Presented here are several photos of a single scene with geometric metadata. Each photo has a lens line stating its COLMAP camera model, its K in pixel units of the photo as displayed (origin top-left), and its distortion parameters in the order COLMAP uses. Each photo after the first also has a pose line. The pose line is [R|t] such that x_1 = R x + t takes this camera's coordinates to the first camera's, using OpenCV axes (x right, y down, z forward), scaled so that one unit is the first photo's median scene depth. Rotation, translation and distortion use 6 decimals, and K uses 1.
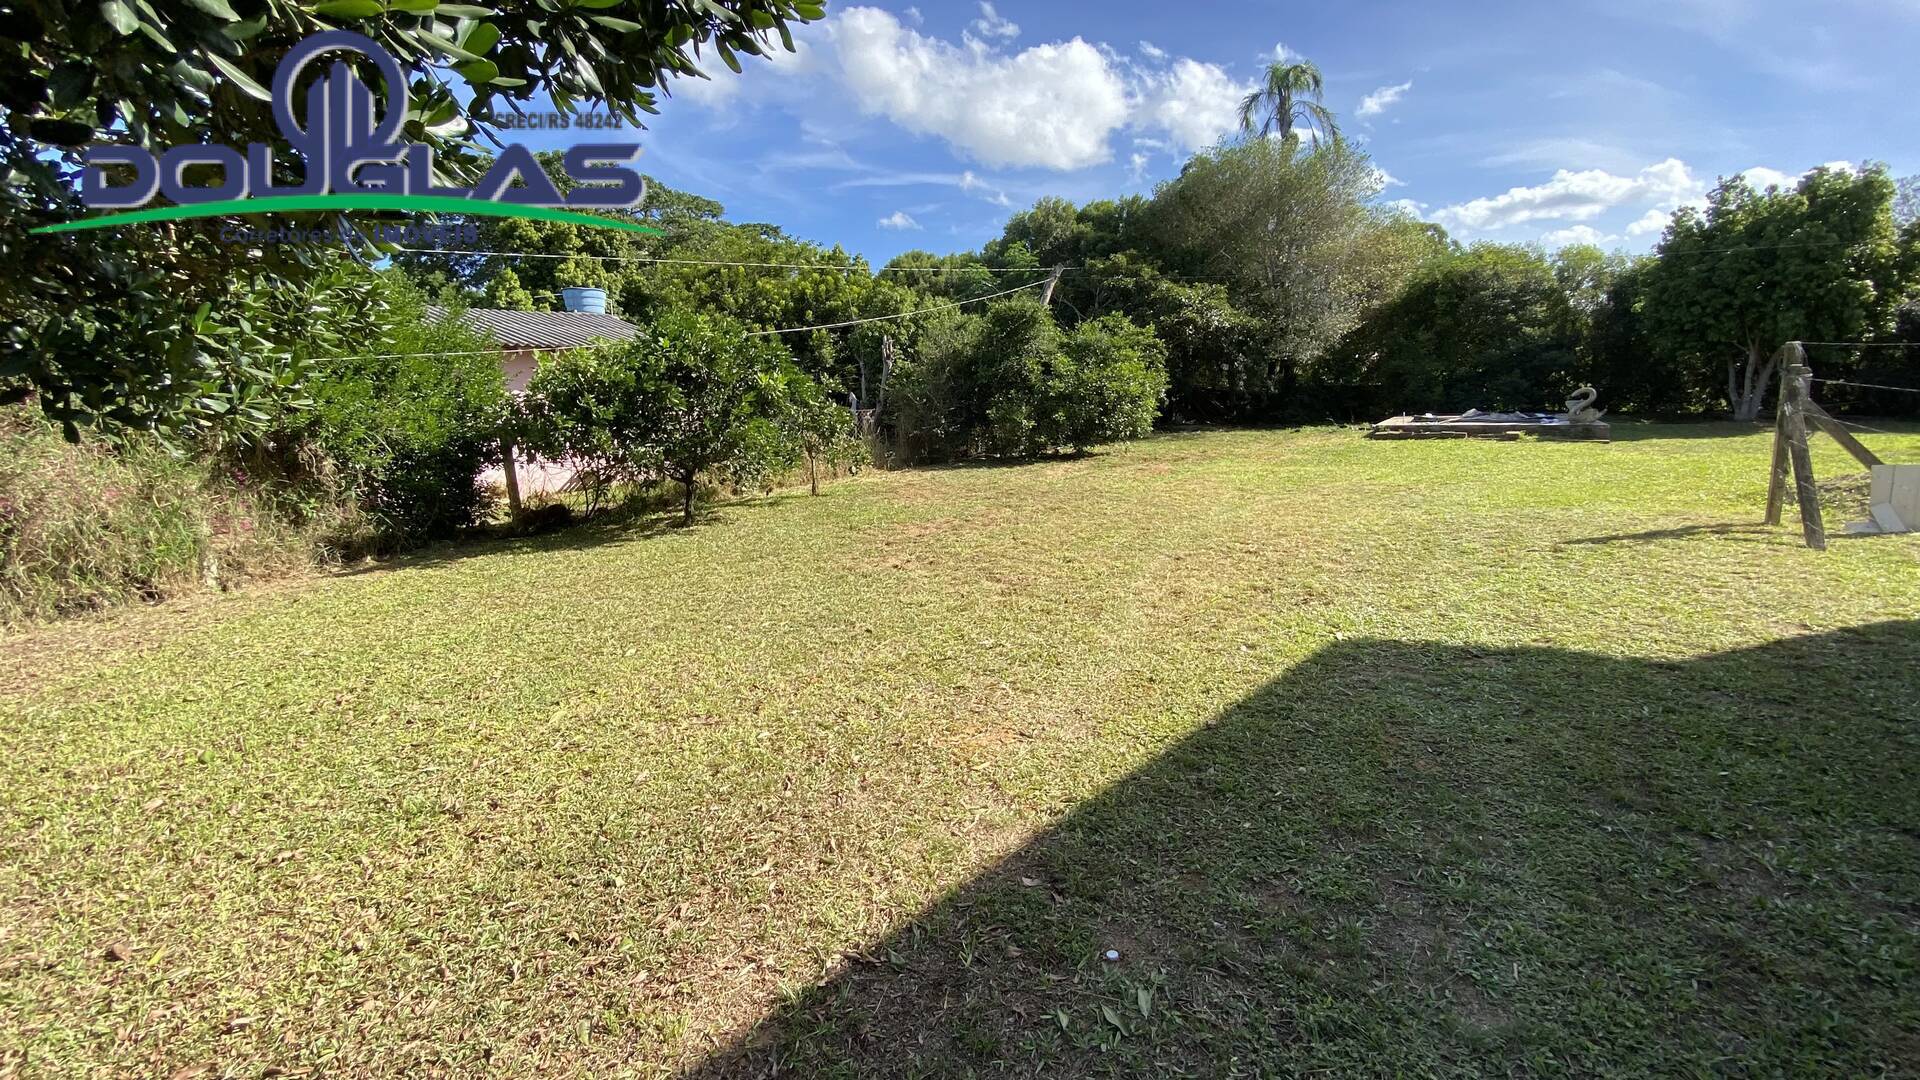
lens RADIAL K [[789.9, 0, 964.7], [0, 789.9, 530.6], [0, 0, 1]] dist [-0.000024, -0.014585]
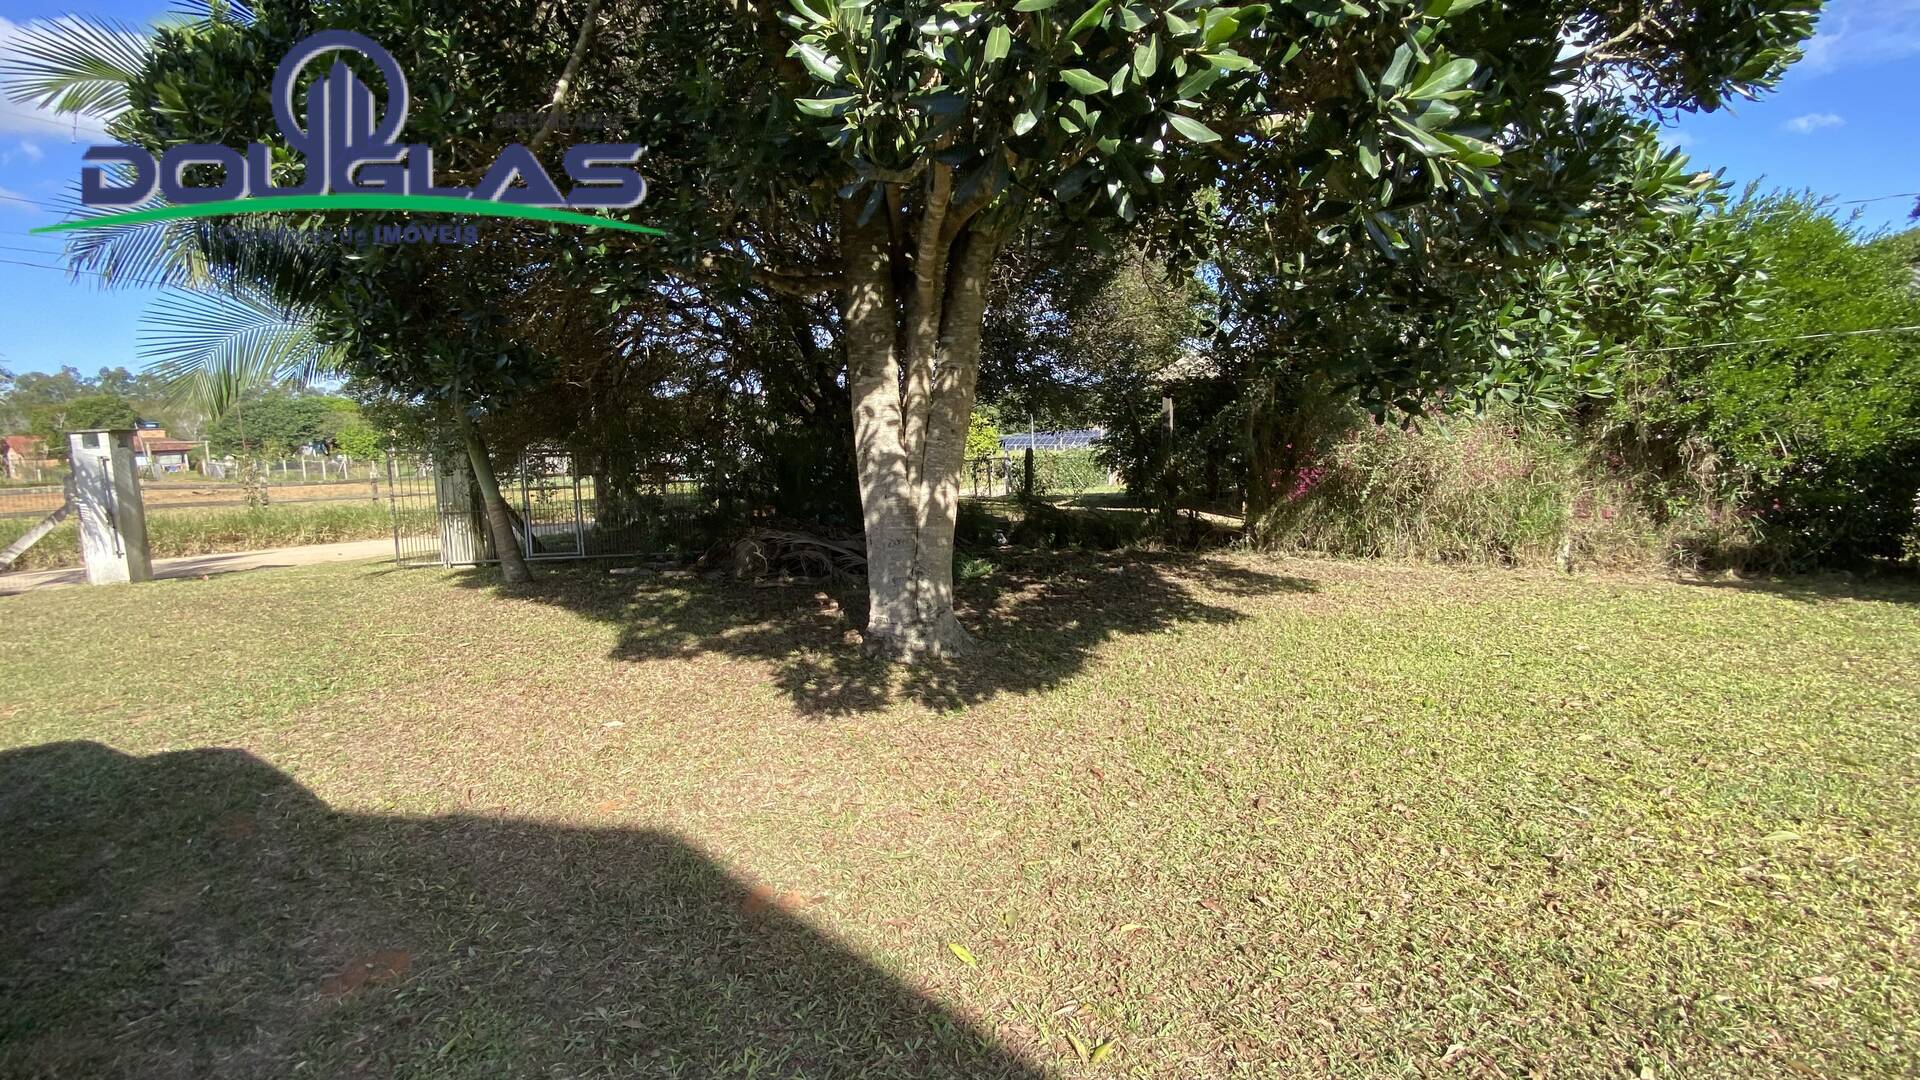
lens RADIAL K [[789.9, 0, 964.7], [0, 789.9, 530.6], [0, 0, 1]] dist [-0.000024, -0.014585]
pose [[0.038851, 0.163046, -0.985853, 0.057703], [-0.148830, 0.976538, 0.155641, -0.019632], [0.988099, 0.140677, 0.062206, 0.116340]]
